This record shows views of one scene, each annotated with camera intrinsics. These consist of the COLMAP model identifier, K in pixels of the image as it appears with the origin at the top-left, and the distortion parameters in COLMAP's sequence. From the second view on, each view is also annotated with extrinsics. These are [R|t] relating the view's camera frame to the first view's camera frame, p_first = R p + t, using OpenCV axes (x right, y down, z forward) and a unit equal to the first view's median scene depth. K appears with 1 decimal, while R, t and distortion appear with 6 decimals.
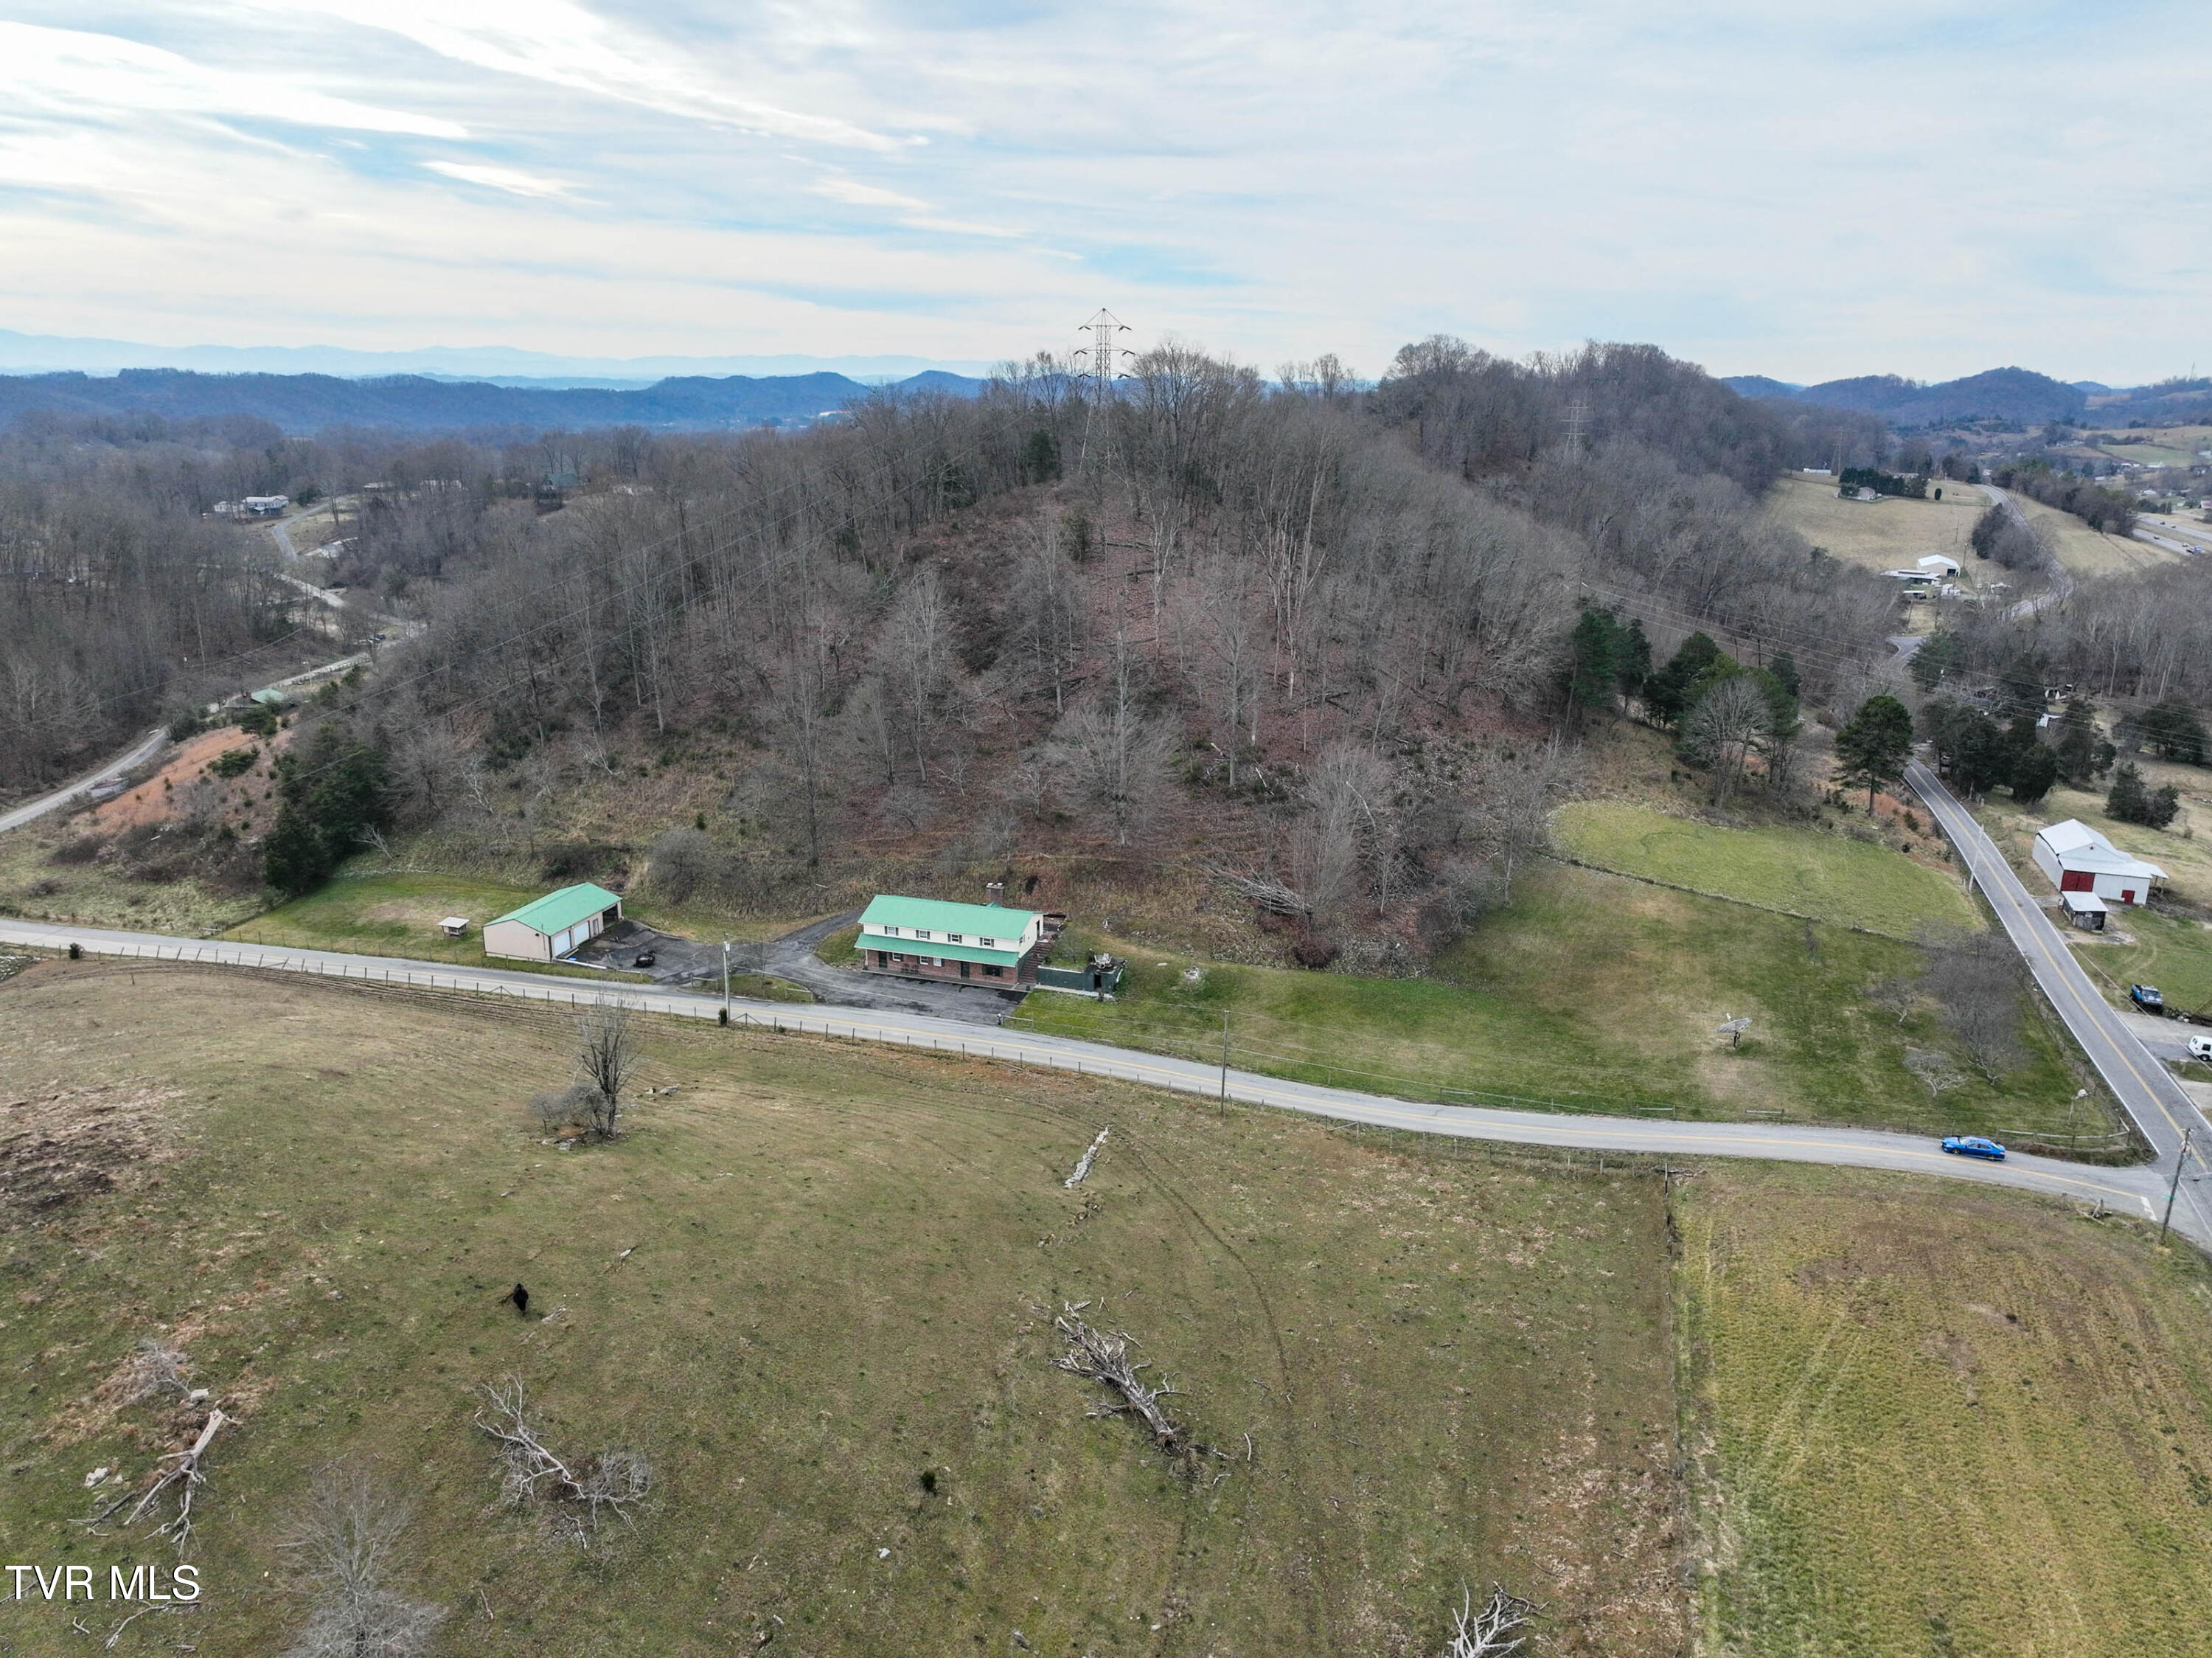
lens RADIAL K [[1557.4, 0, 1116.2], [0, 1557.4, 825.1], [0, 0, 1]] dist [0.000068, 0.016652]
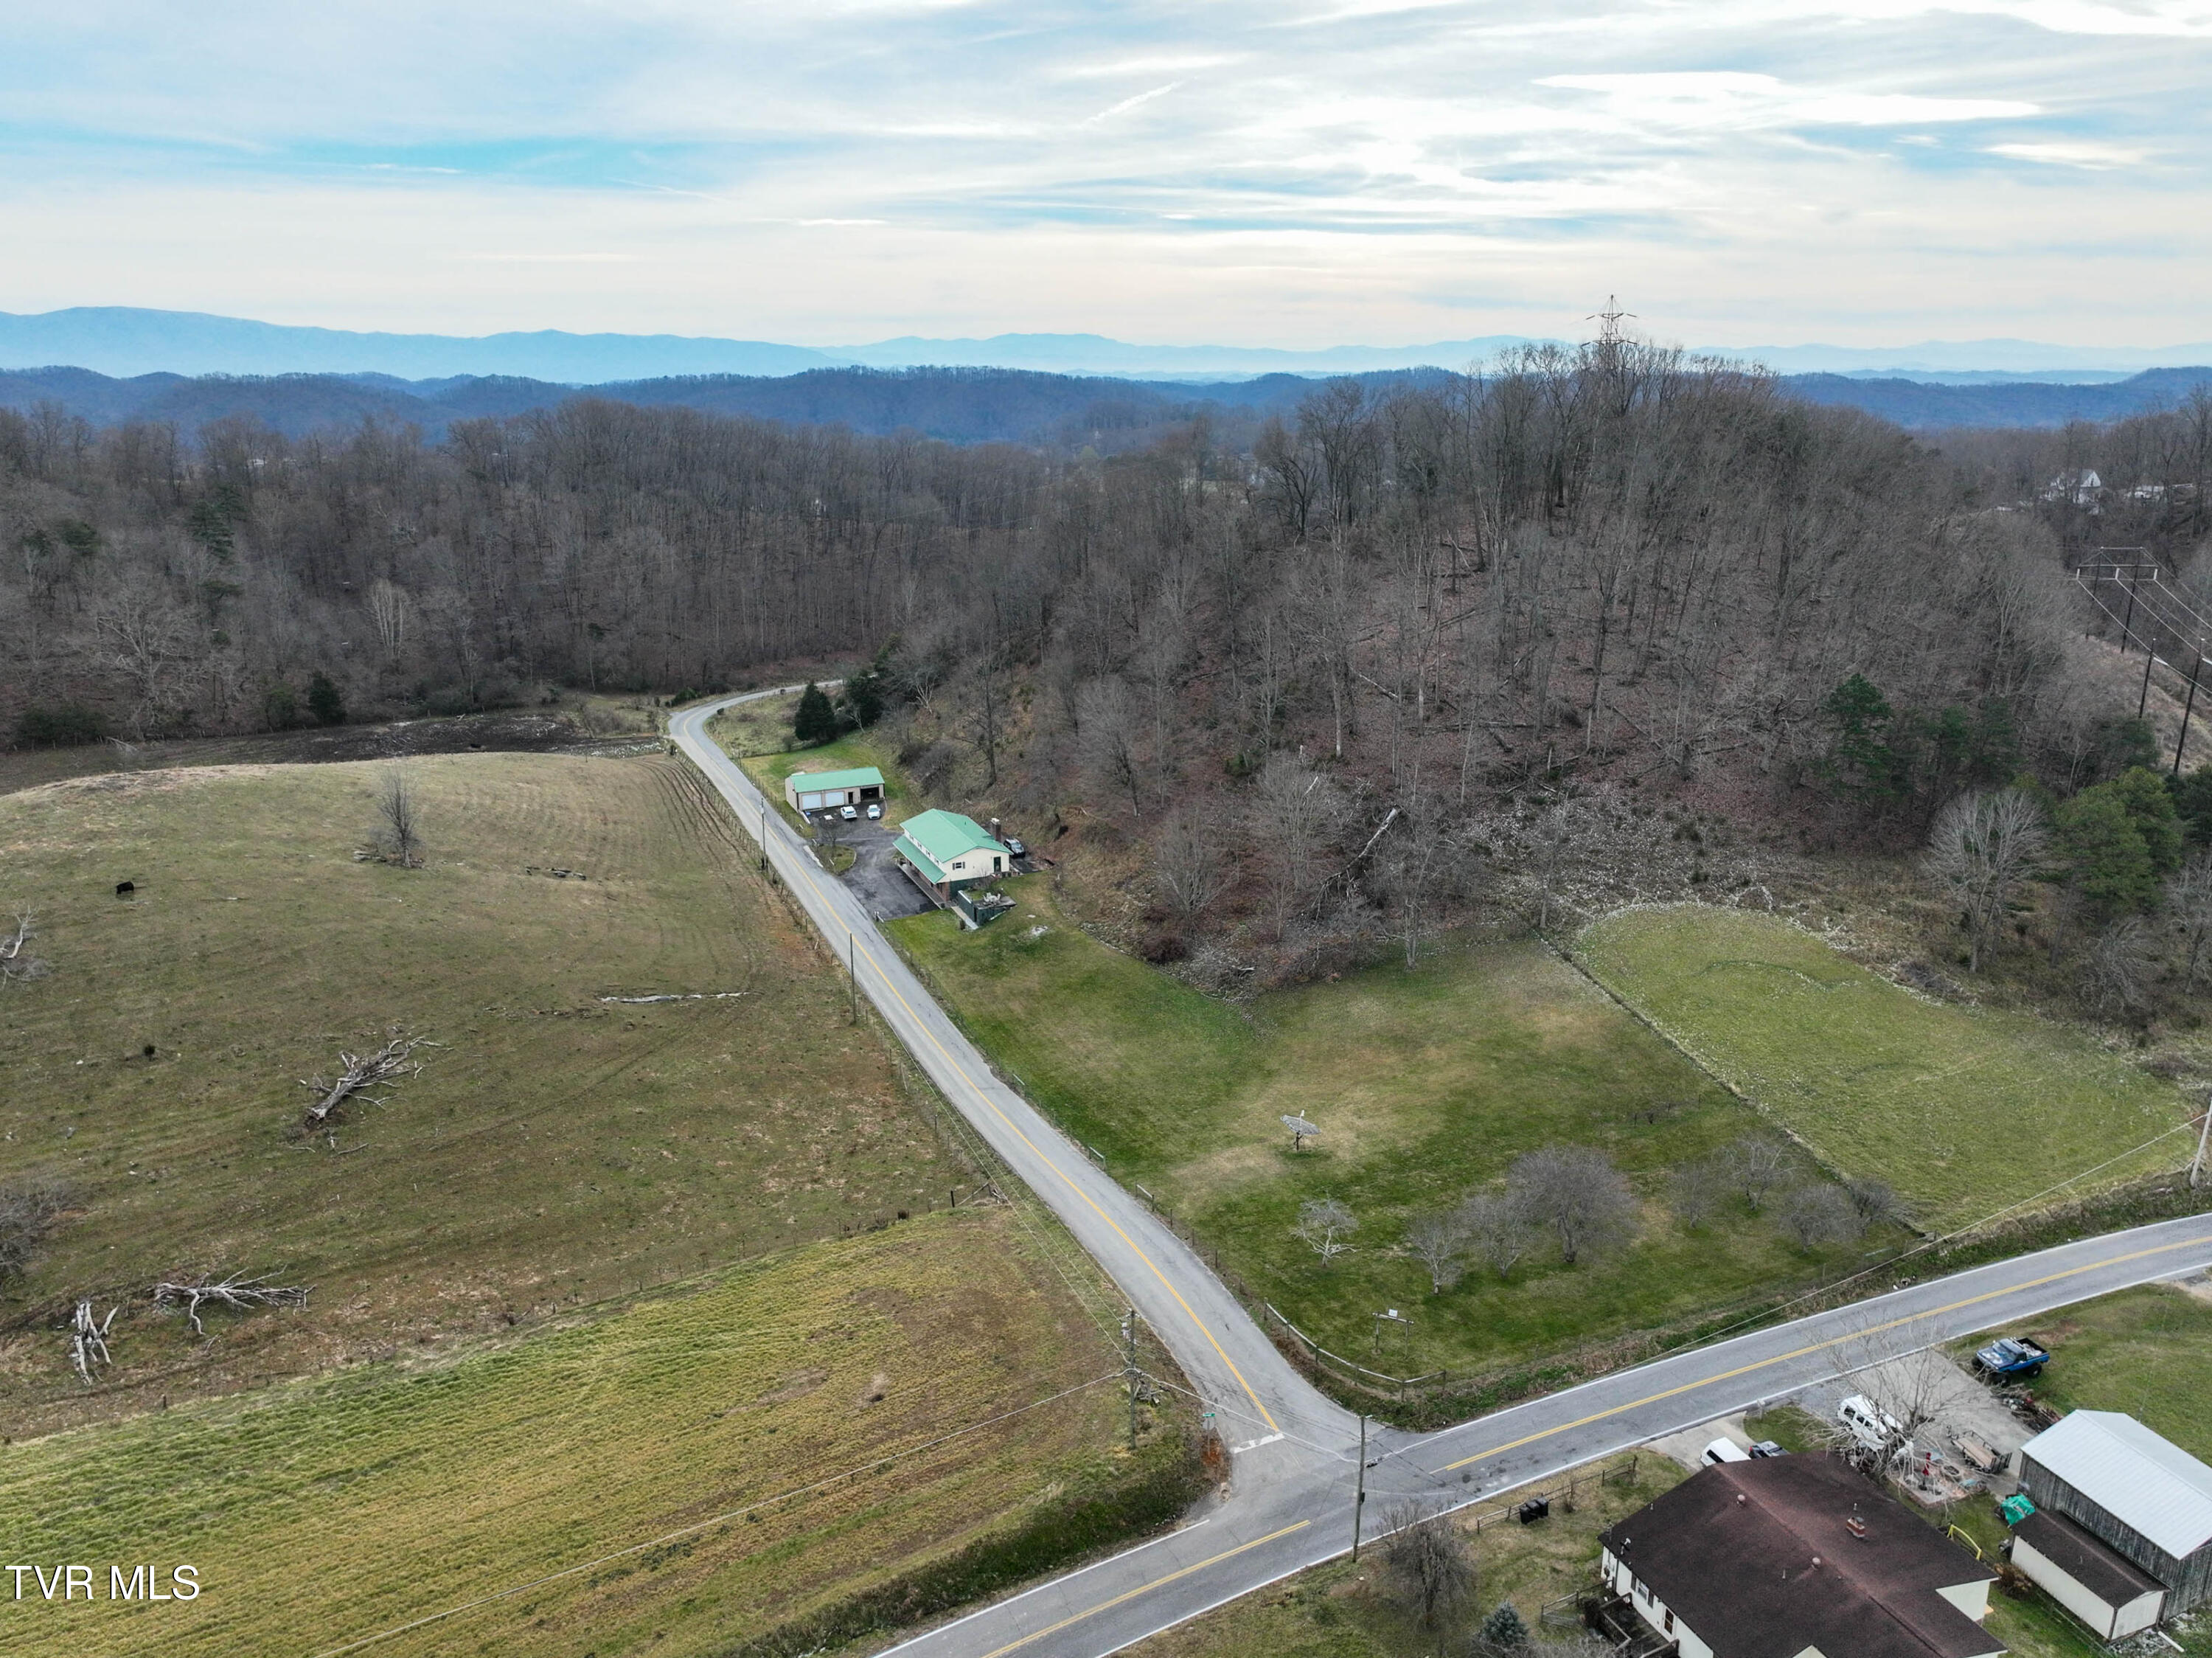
lens RADIAL K [[1557.4, 0, 1113.2], [0, 1557.4, 828.1], [0, 0, 1]] dist [0.000068, 0.016652]
pose [[0.649396, 0.202393, -0.733022, 0.788390], [-0.199956, 0.975458, 0.092187, -0.075900], [0.733691, 0.086706, 0.673929, 0.284929]]
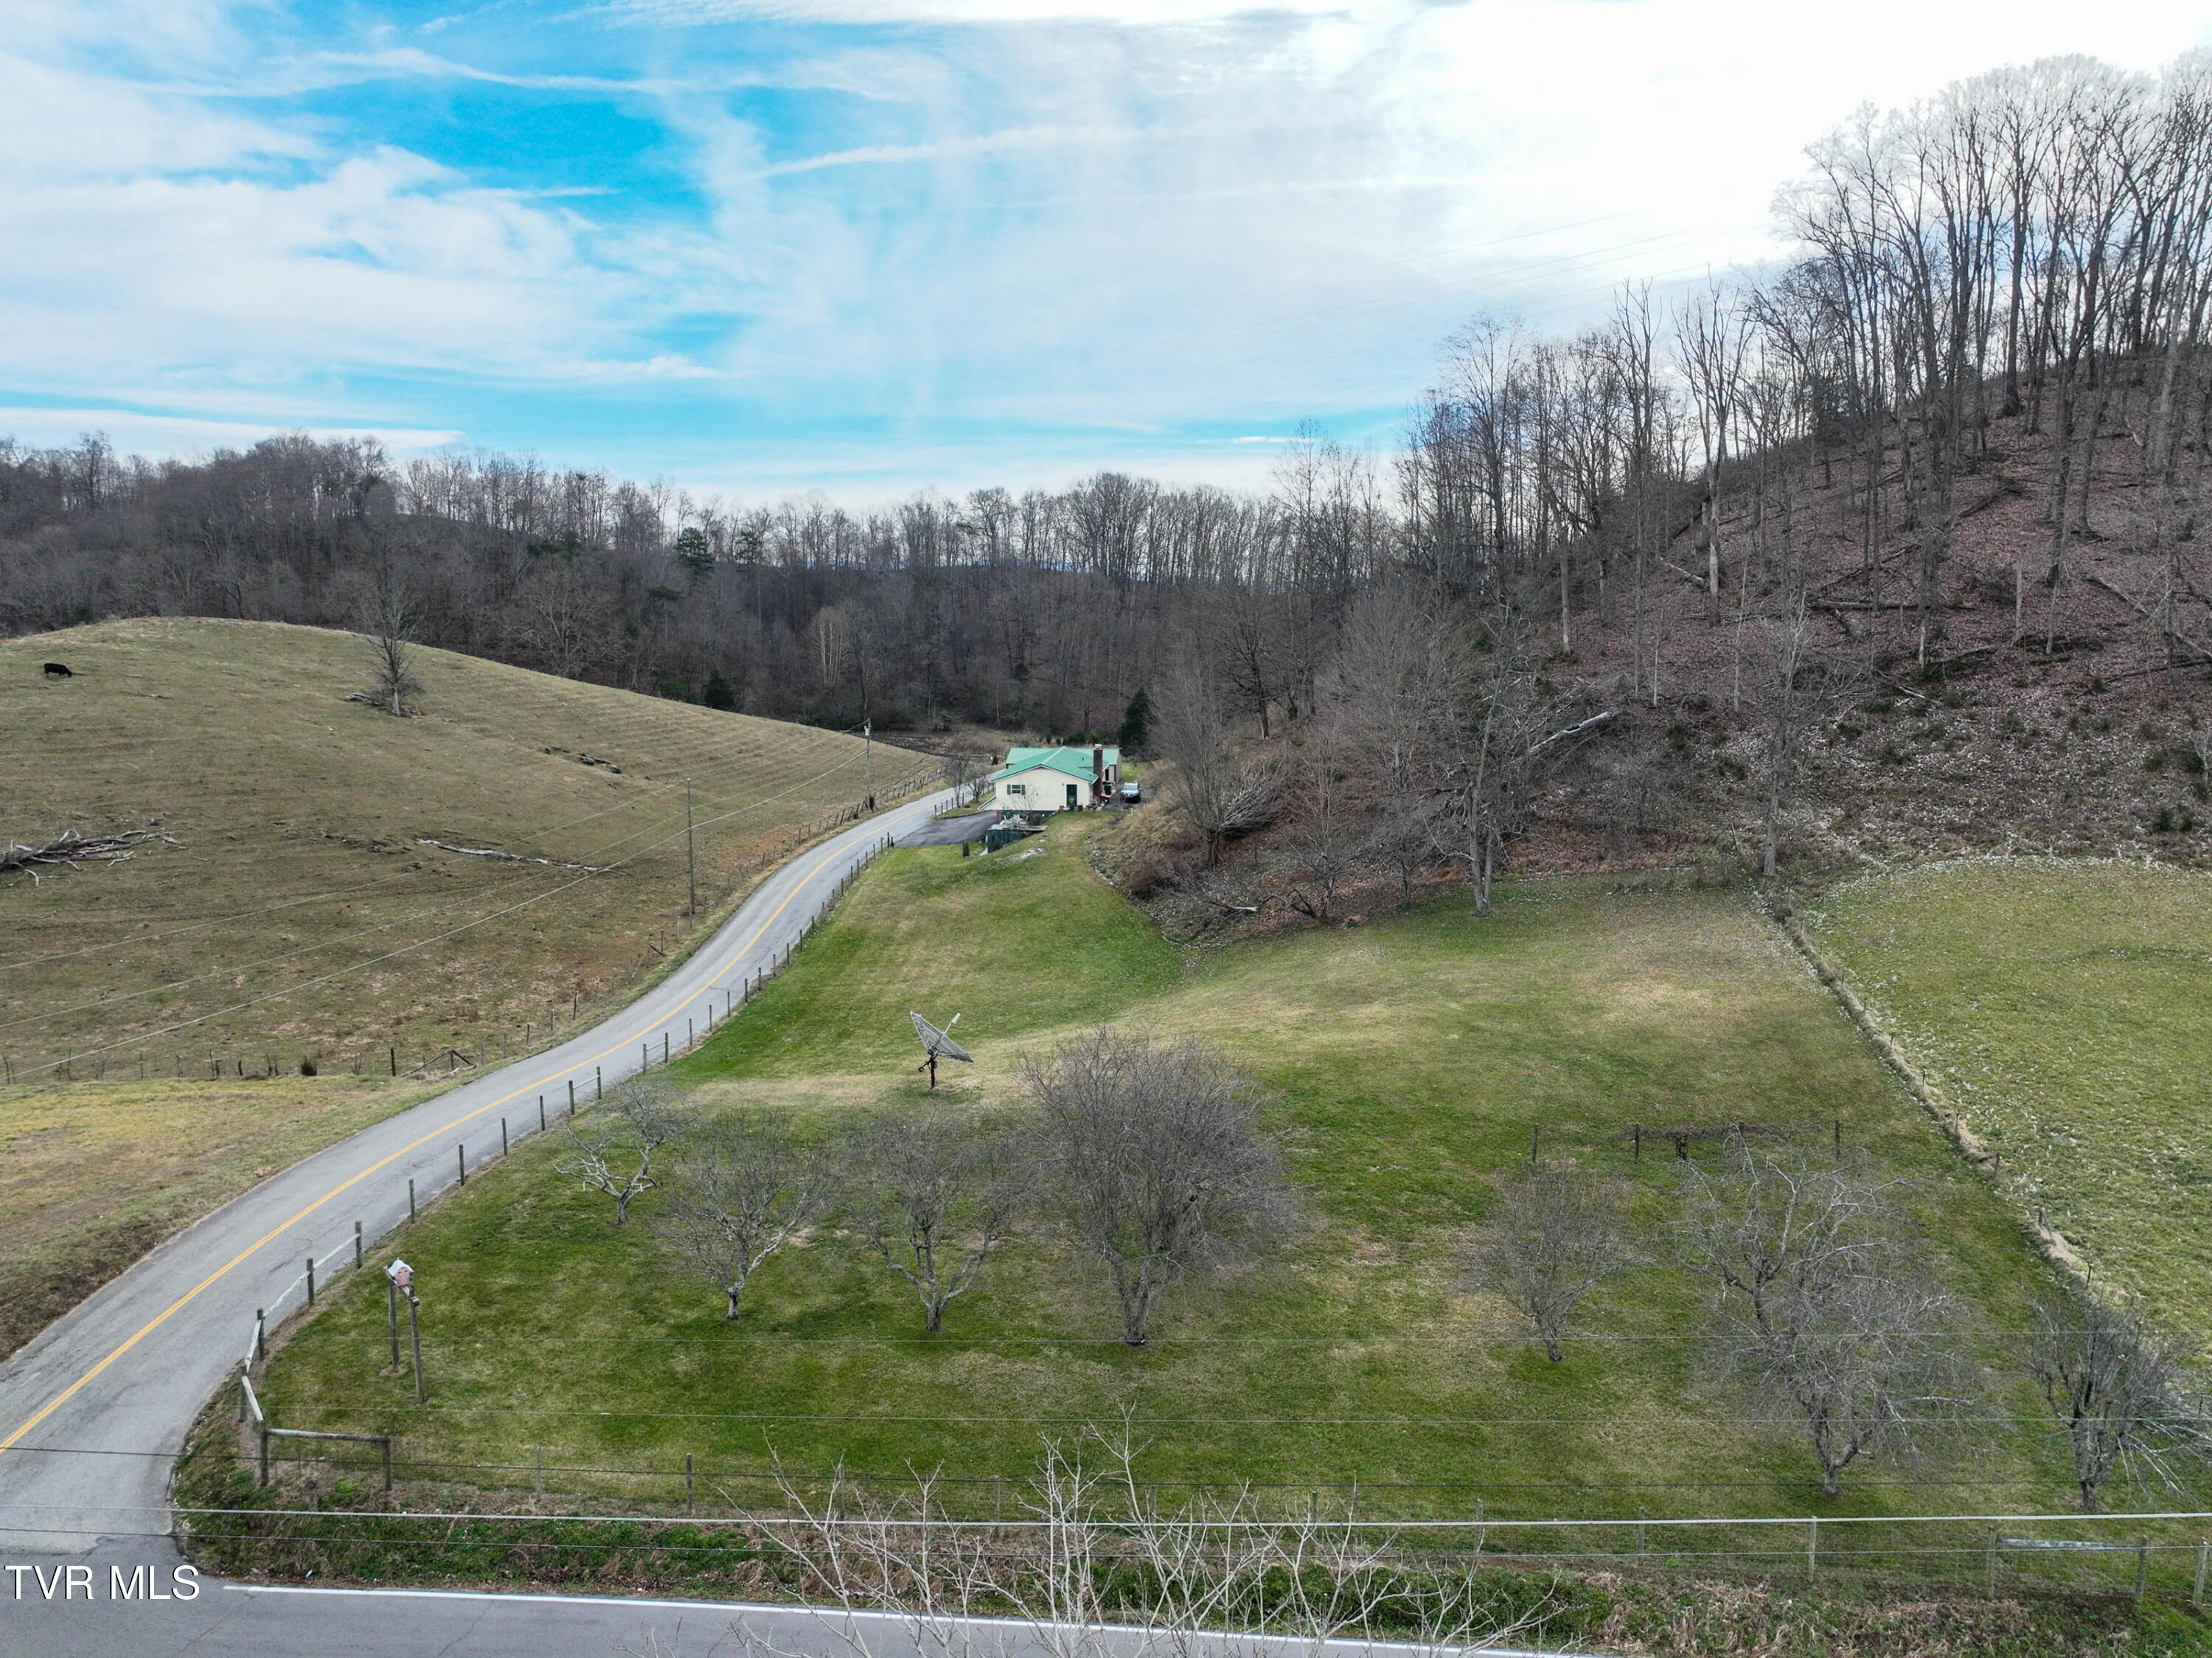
lens RADIAL K [[1557.4, 0, 1108.5], [0, 1557.4, 828.7], [0, 0, 1]] dist [0.000068, 0.016652]
pose [[0.220241, 0.124780, -0.967432, 0.705319], [-0.270732, 0.960639, 0.062271, 0.026576], [0.937122, 0.248200, 0.245353, 0.785272]]
